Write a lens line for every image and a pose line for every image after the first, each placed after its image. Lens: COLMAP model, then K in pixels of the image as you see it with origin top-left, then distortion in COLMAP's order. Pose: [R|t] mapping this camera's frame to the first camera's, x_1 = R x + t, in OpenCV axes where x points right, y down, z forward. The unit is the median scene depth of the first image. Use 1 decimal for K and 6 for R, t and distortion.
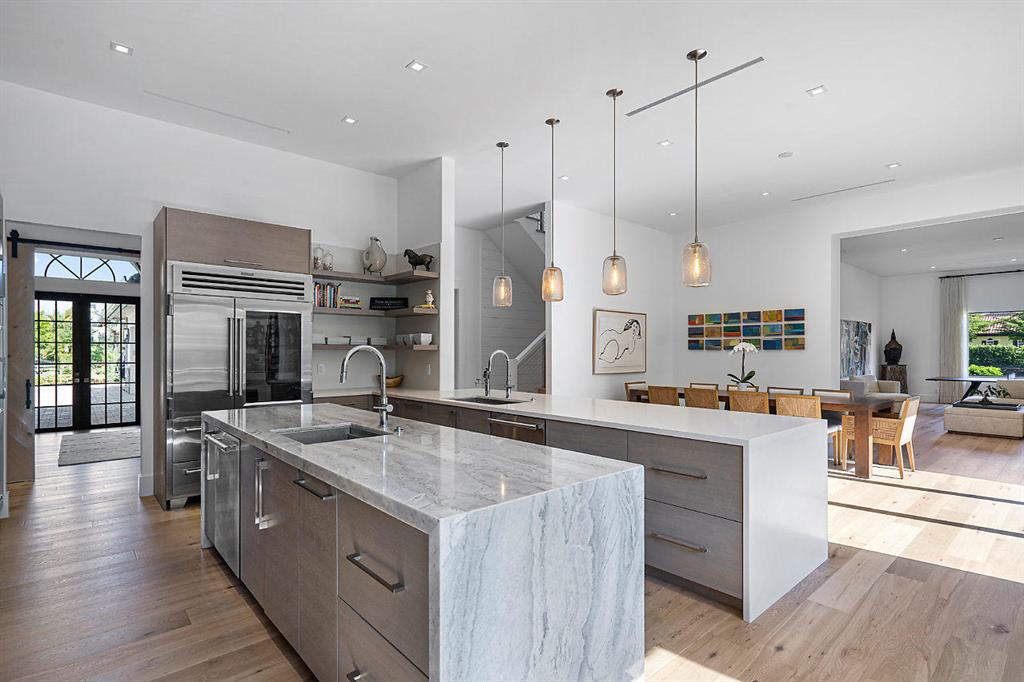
lens RADIAL K [[492.8, 0, 504.3], [0, 492.8, 343.4], [0, 0, 1]] dist [0.000960, 0.000311]
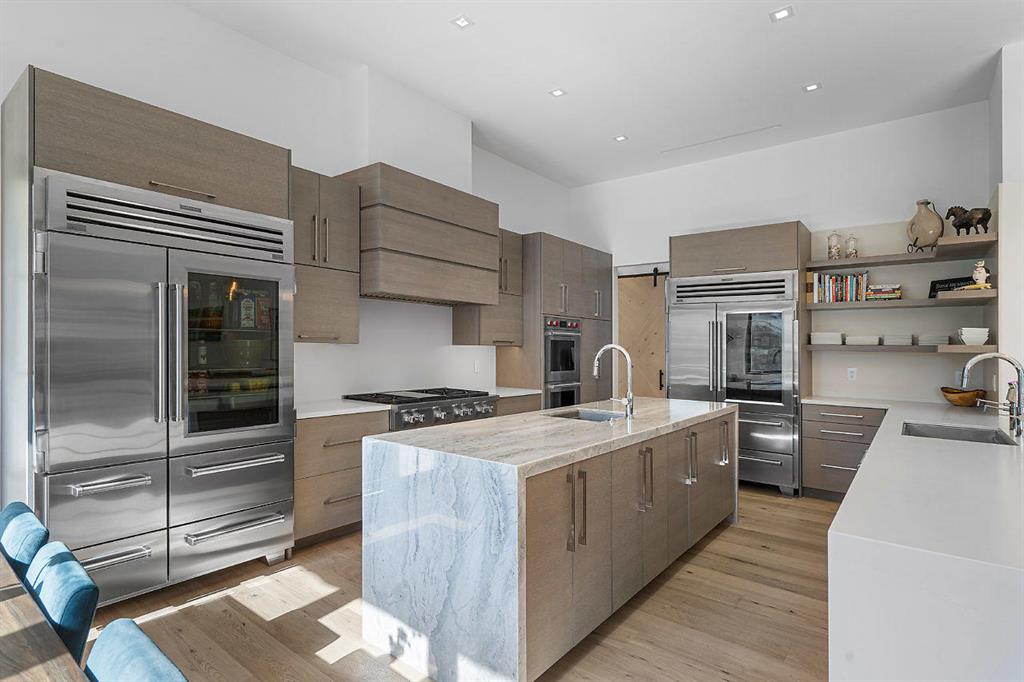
lens RADIAL K [[519.3, 0, 511.3], [0, 519.3, 348.4], [0, 0, 1]] dist [0.001757, -0.000393]
pose [[0.192645, 0.003410, -0.981263, 0.516760], [0.000664, 0.999993, 0.003606, 0.005684], [0.981268, -0.001347, 0.192642, 0.321664]]
